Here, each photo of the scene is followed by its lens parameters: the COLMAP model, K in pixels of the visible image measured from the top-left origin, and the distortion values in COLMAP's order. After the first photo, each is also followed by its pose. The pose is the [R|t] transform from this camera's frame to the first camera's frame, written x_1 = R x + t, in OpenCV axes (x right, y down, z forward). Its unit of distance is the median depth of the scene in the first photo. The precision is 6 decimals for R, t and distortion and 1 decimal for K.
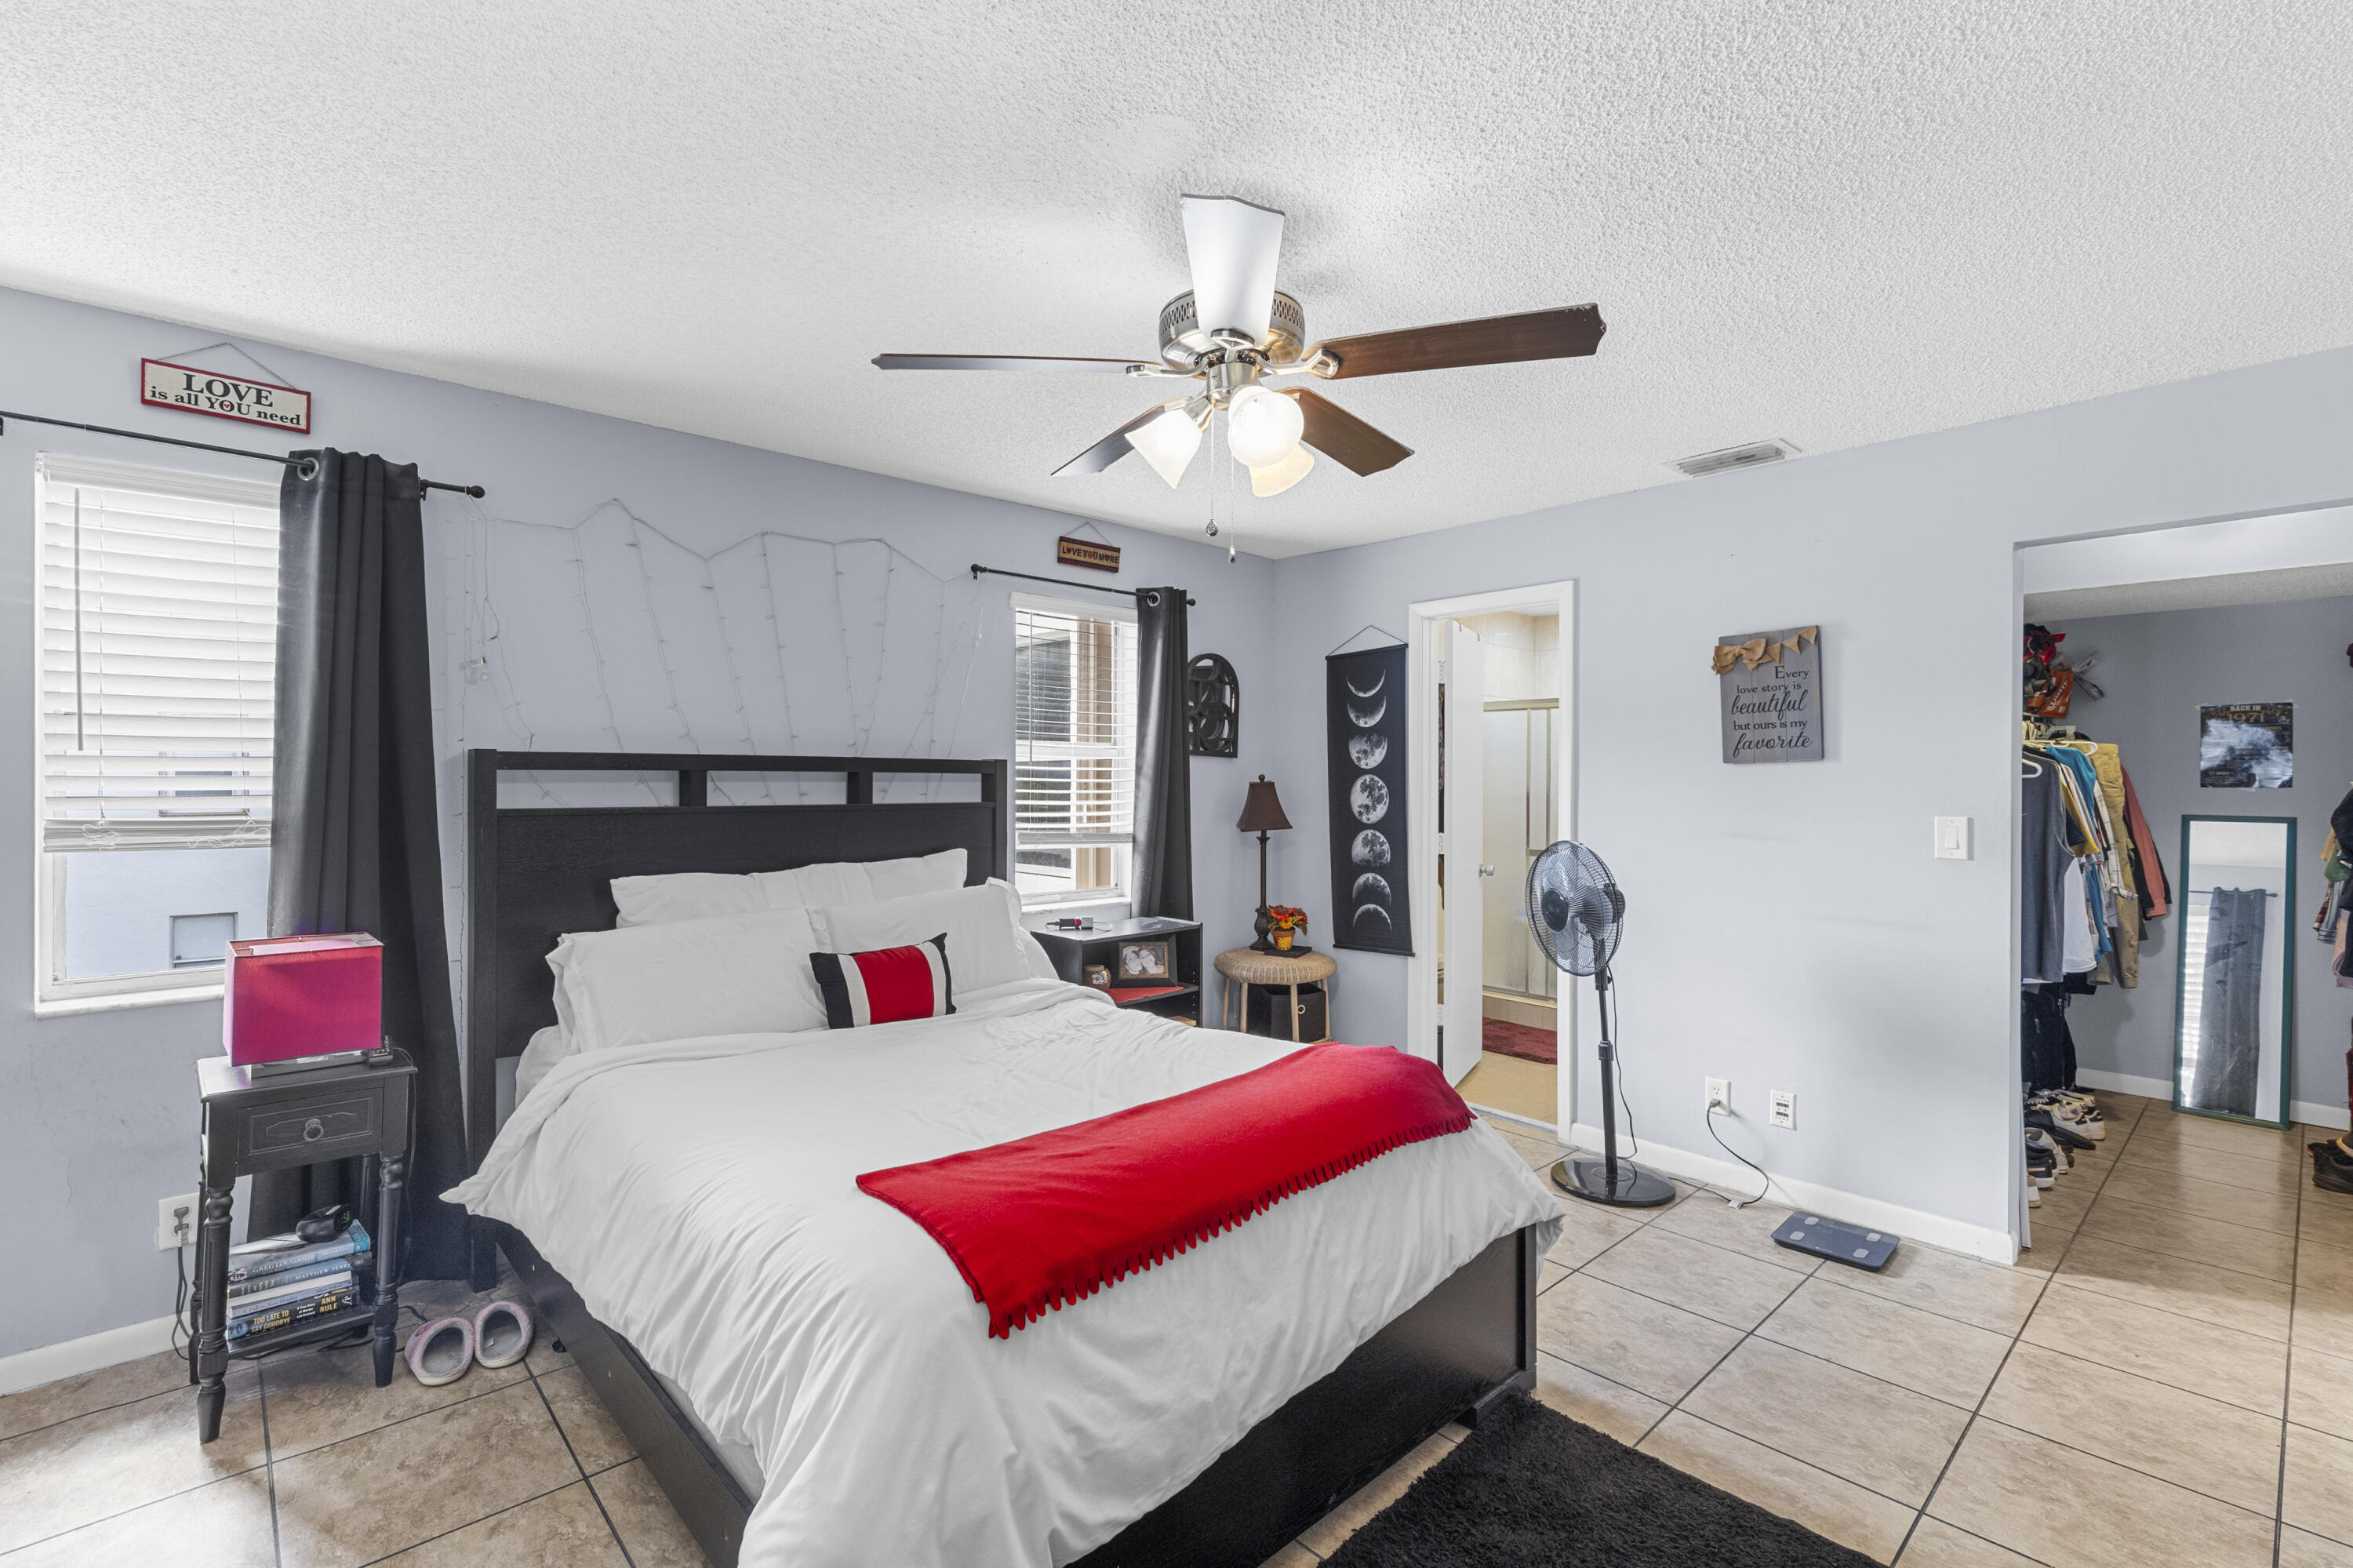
lens RADIAL K [[1057.7, 0, 1182.7], [0, 1057.7, 771.1], [0, 0, 1]] dist [0.005466, -0.001296]
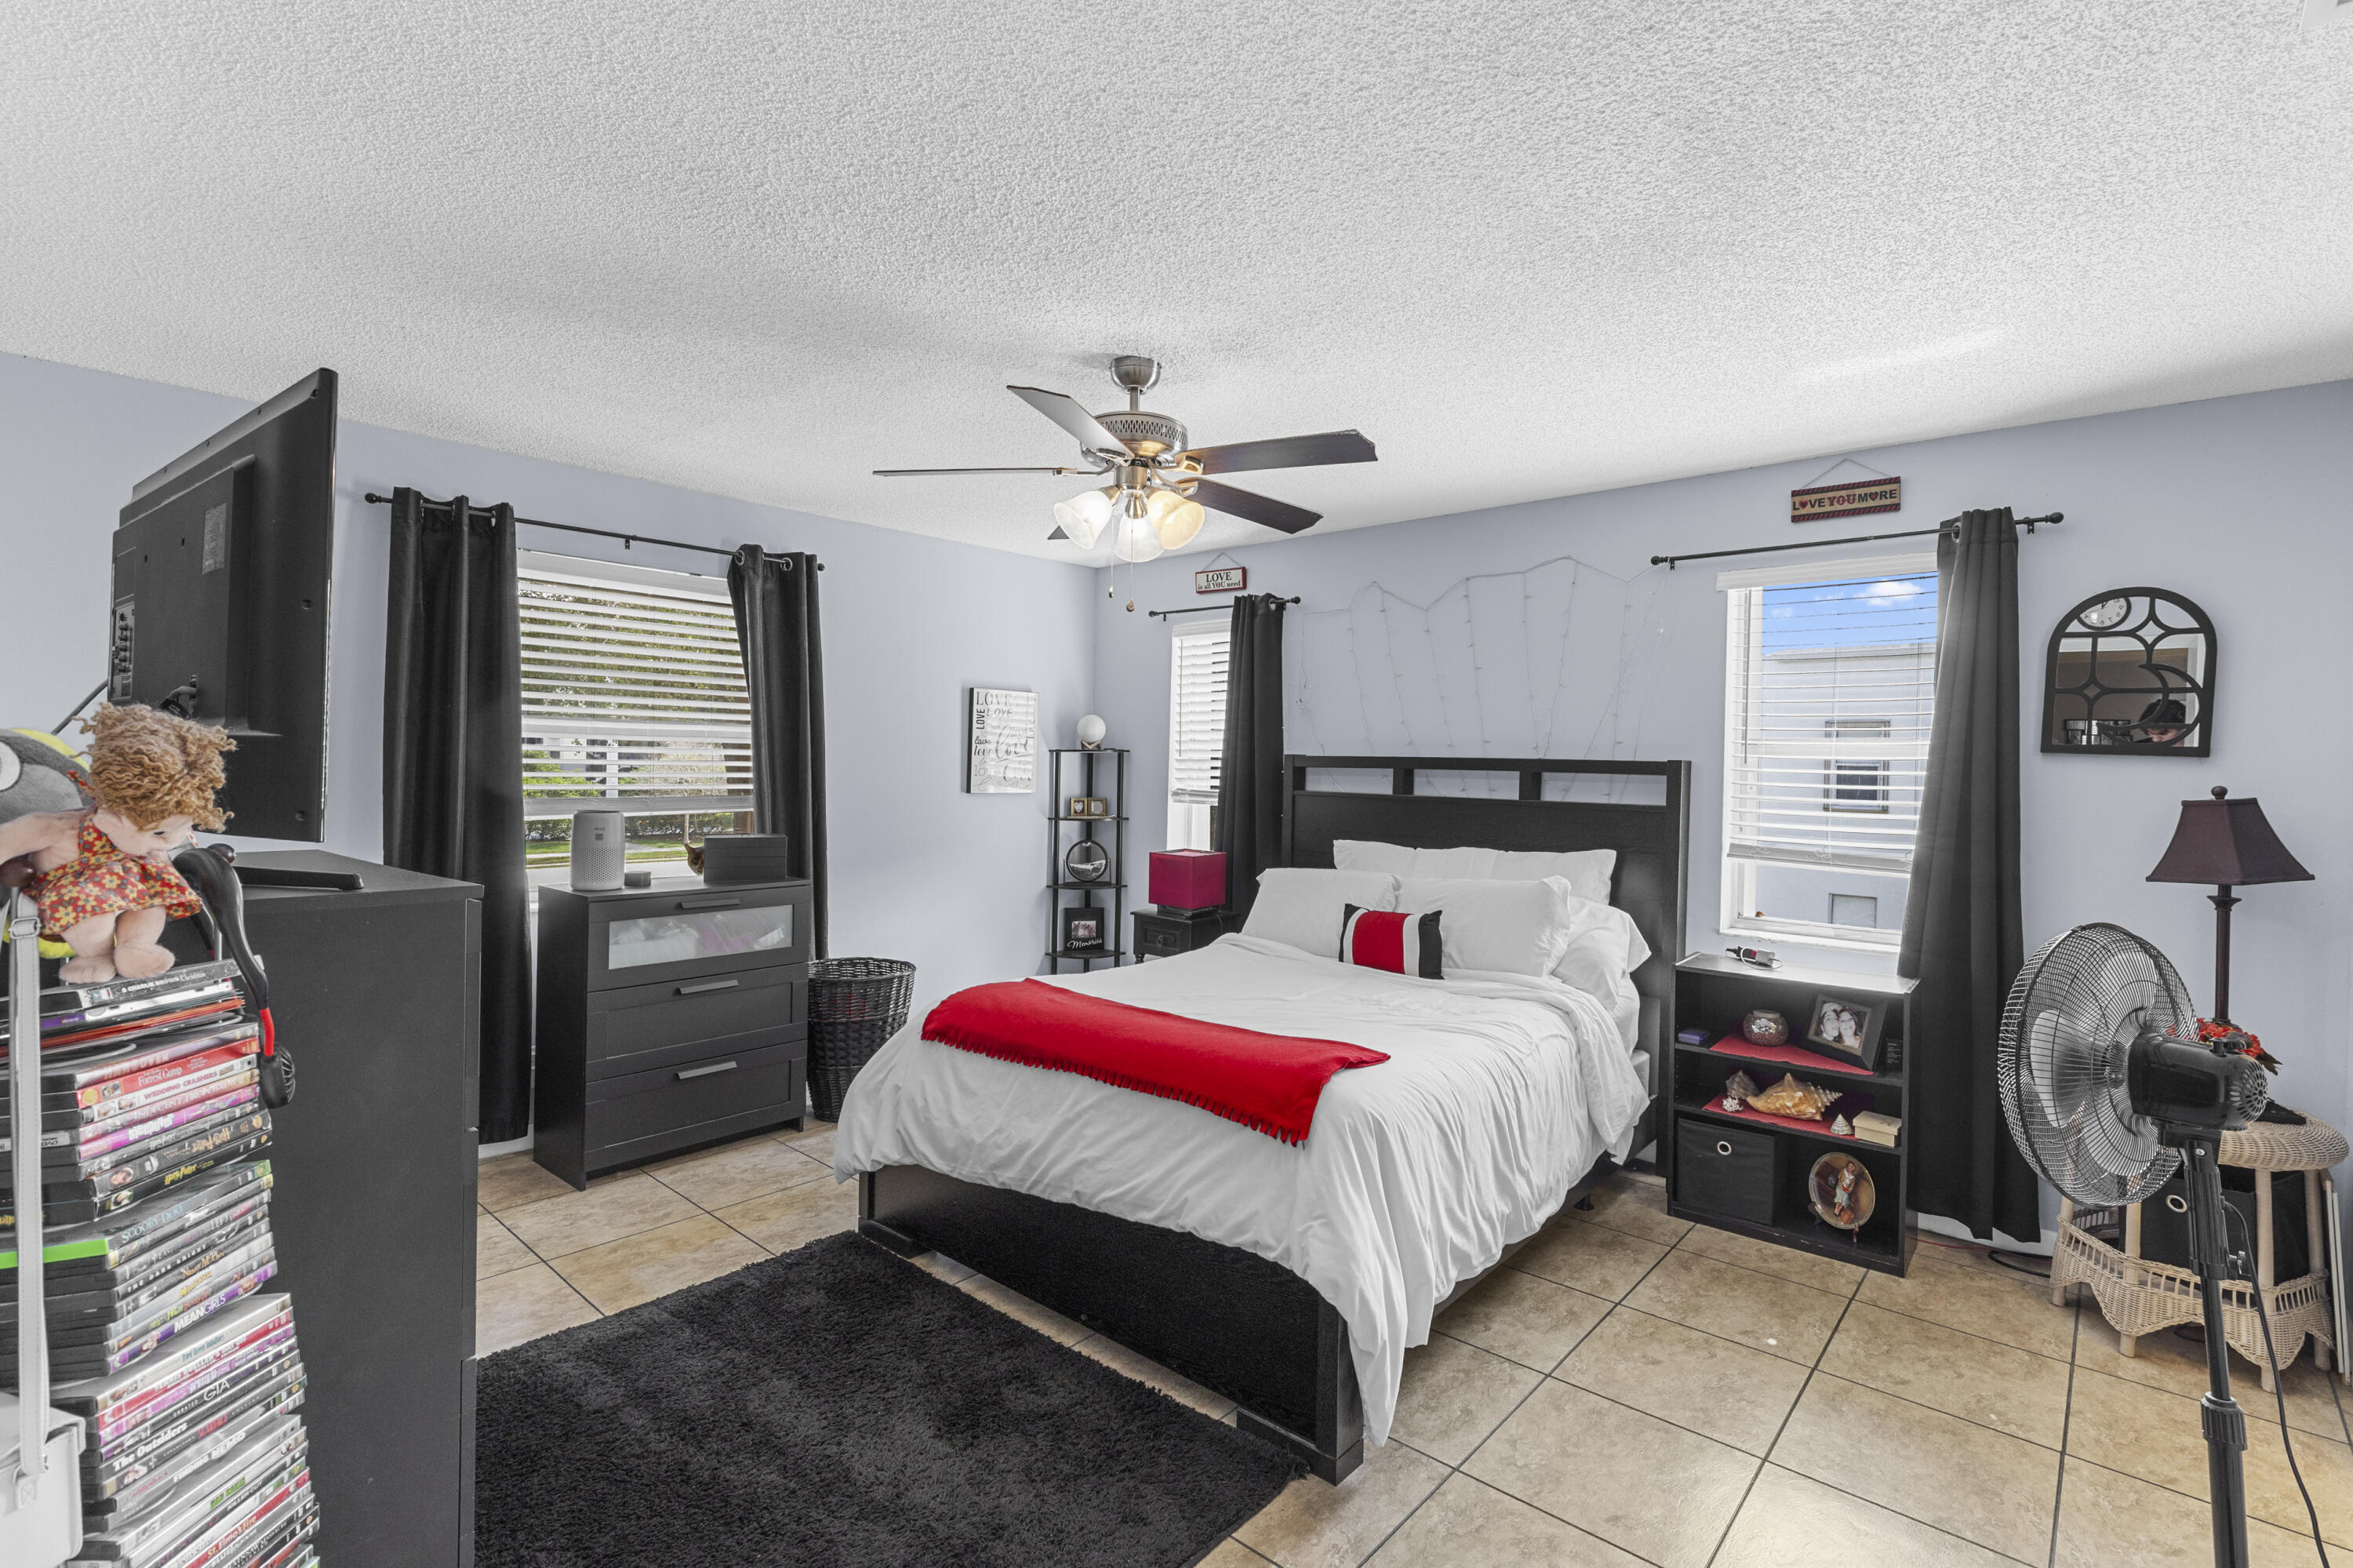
lens RADIAL K [[1057.7, 0, 1188.9], [0, 1057.7, 782.0], [0, 0, 1]] dist [0.005466, -0.001296]
pose [[0.108159, 0.016274, -0.994000, 0.771554], [-0.013330, 0.999800, 0.014918, -0.000271], [0.994044, 0.011636, 0.108354, 0.517844]]
